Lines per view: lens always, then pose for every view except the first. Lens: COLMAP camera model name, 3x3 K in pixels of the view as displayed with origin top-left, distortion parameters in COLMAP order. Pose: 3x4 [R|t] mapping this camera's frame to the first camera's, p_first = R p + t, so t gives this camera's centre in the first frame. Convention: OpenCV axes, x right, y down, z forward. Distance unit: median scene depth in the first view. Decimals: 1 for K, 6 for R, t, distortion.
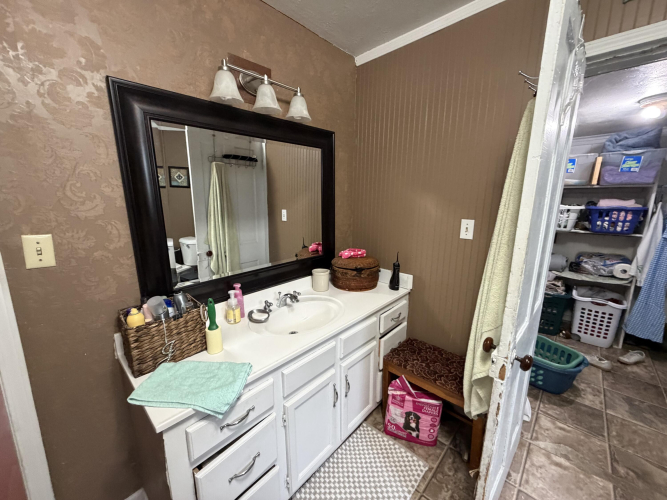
lens RADIAL K [[264.6, 0, 330.5], [0, 264.6, 251.6], [0, 0, 1]] dist [0.000466, -0.000627]
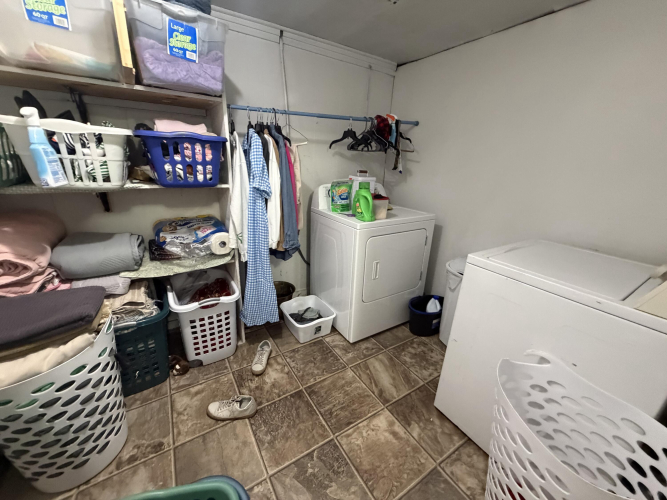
lens RADIAL K [[264.6, 0, 330.1], [0, 264.6, 249.6], [0, 0, 1]] dist [0.000466, -0.000627]
pose [[0.243427, -0.314919, 0.917371, 0.570603], [0.136768, 0.947517, 0.288975, -0.062022], [-0.960228, 0.055123, 0.273721, 0.566387]]
